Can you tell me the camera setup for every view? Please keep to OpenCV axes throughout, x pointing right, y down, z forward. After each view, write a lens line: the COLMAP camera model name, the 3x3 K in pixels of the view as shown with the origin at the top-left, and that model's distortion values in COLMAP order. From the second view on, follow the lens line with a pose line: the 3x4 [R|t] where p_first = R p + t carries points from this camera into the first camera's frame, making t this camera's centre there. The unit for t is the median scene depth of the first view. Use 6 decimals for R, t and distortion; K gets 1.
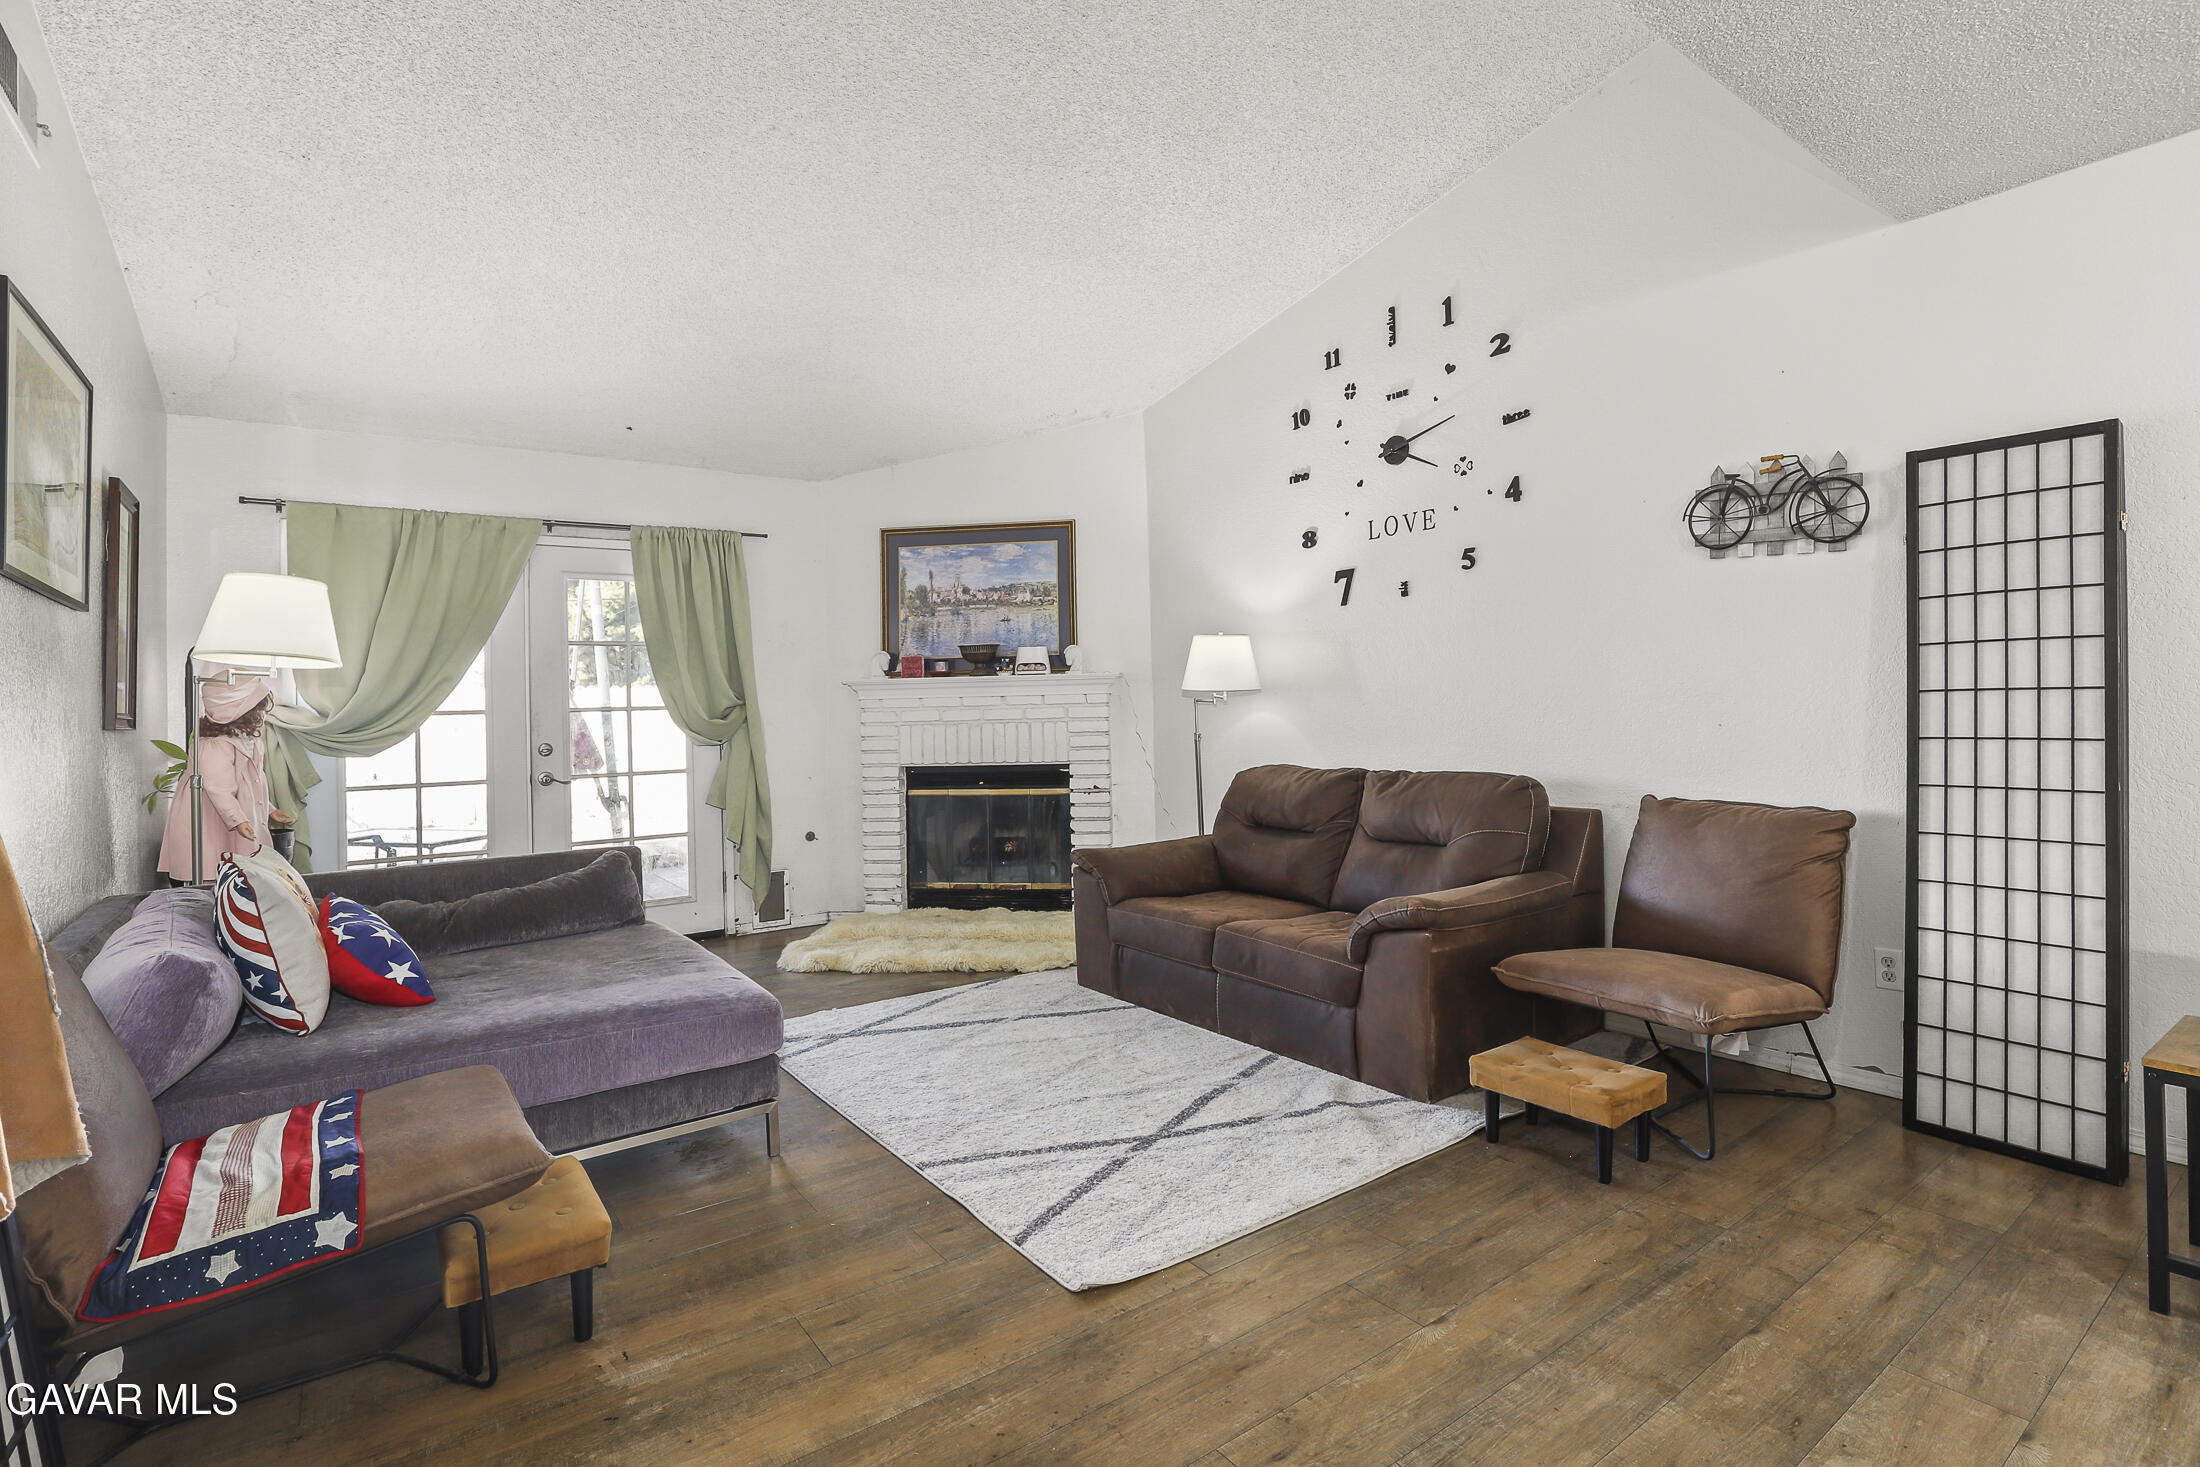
lens RADIAL K [[1016.6, 0, 1098.7], [0, 1016.6, 712.2], [0, 0, 1]] dist [-0.004296, -0.000410]
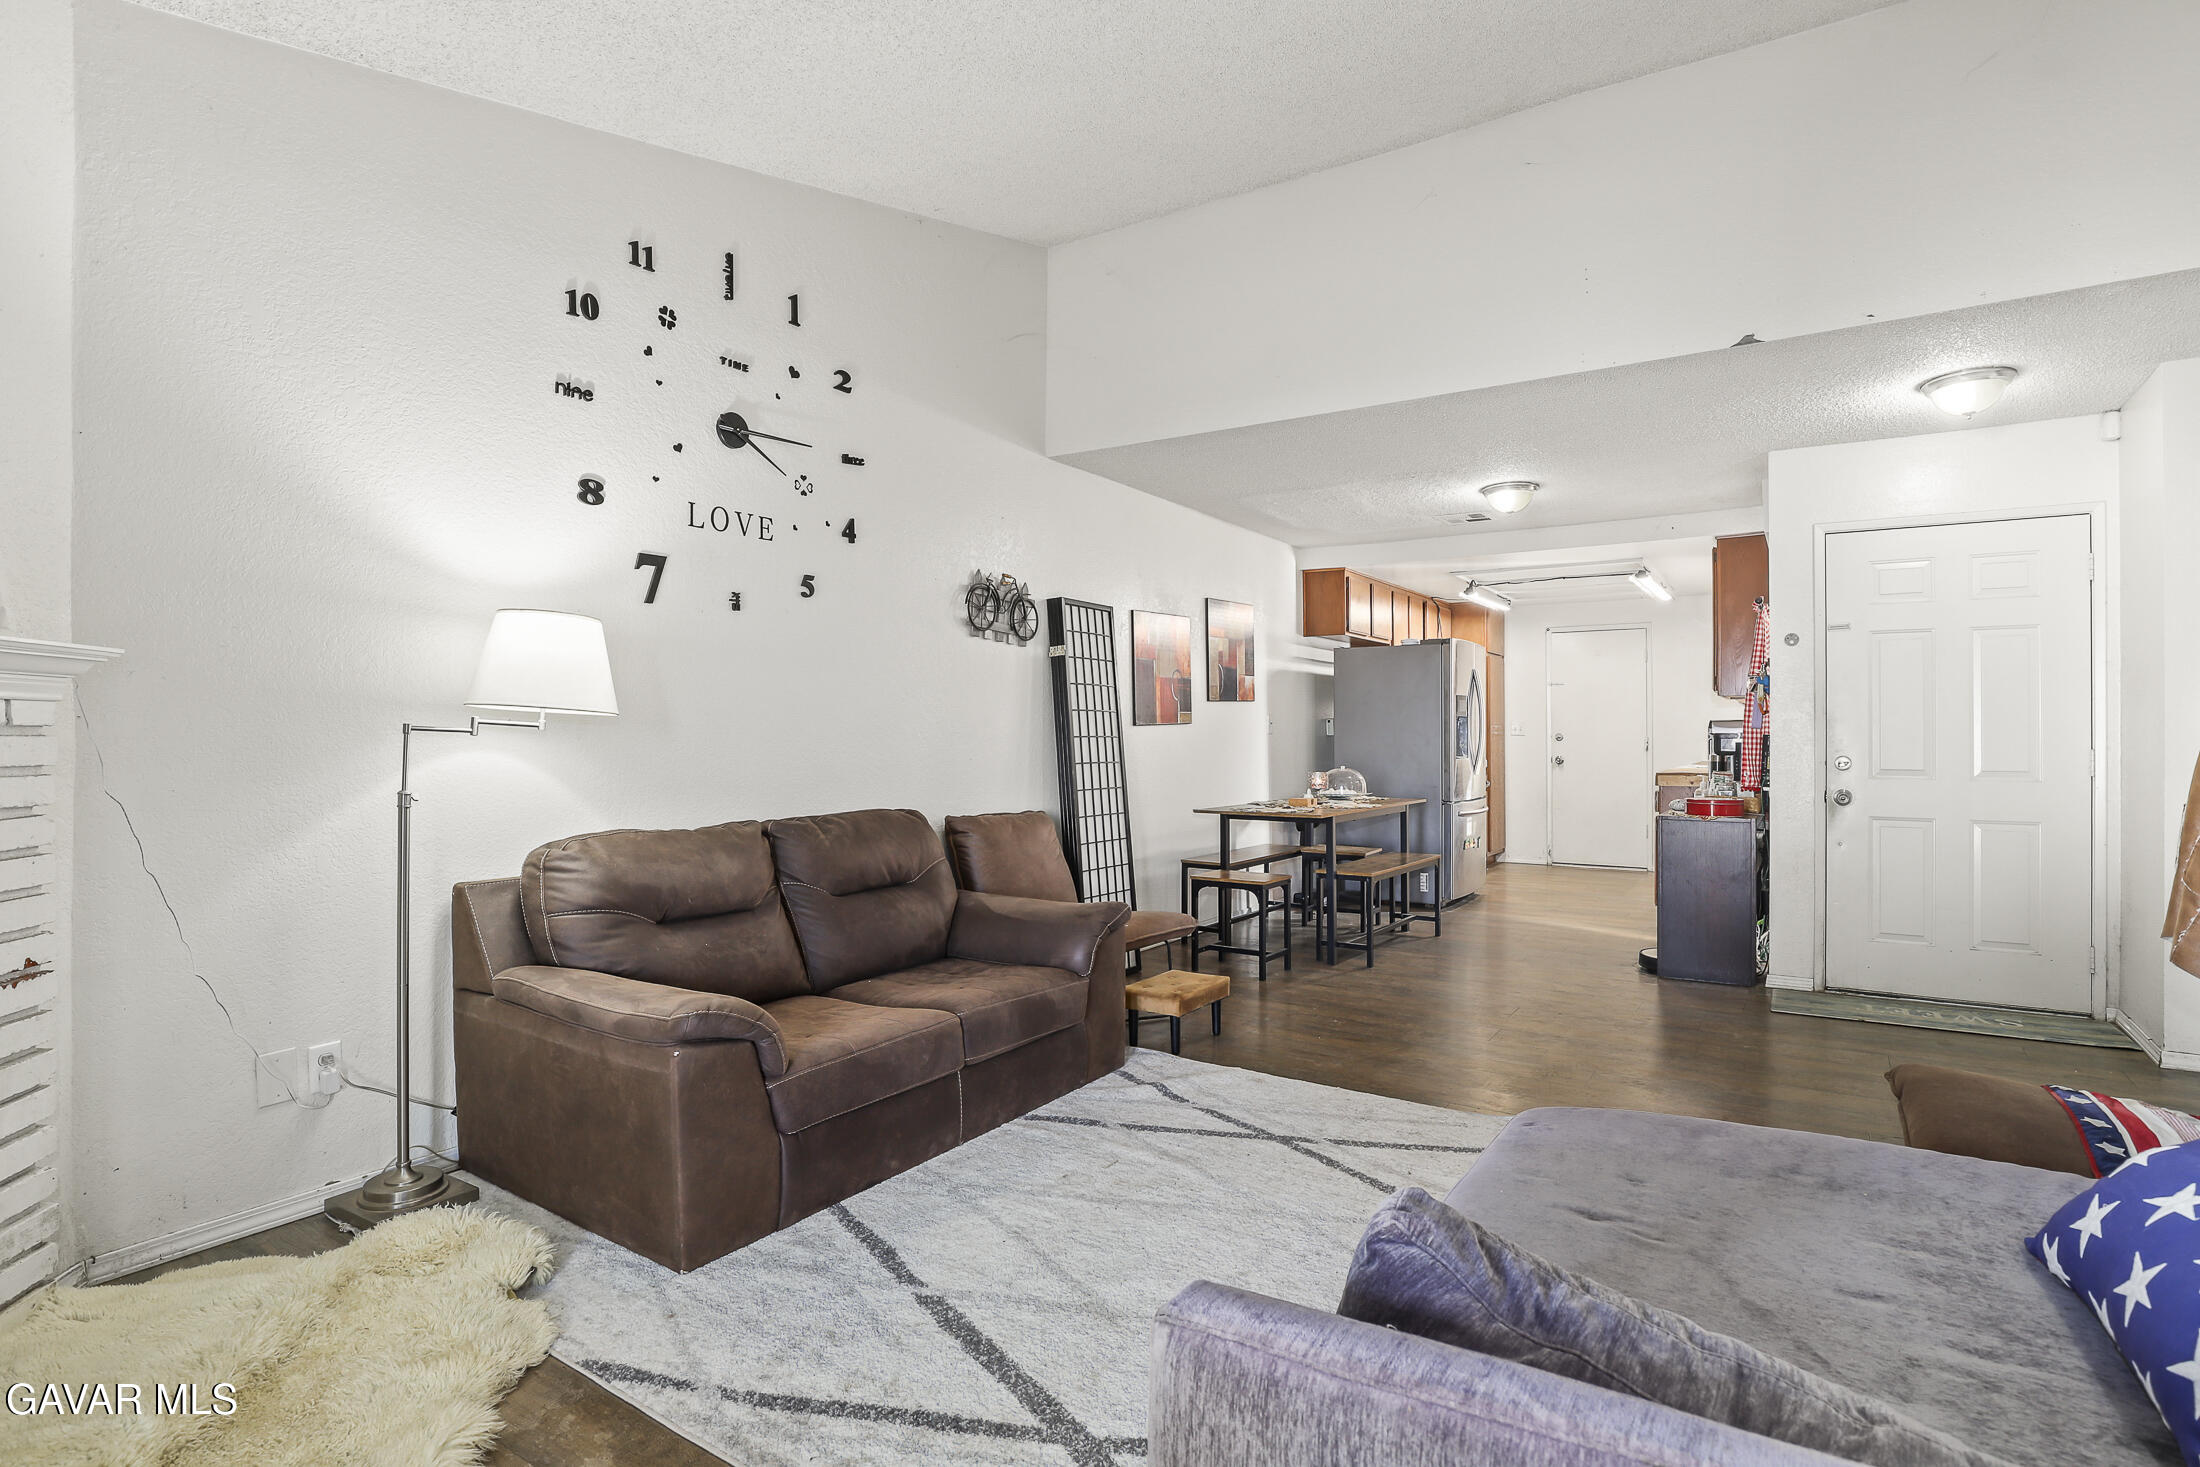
lens RADIAL K [[1122.6, 0, 1099.5], [0, 1122.6, 746.1], [0, 0, 1]] dist [-0.001839, -0.000427]
pose [[-0.341317, 0.010875, 0.939885, -0.713919], [0.012245, 0.999900, -0.007123, 0.007324], [-0.939868, 0.009077, -0.341416, 1.124179]]
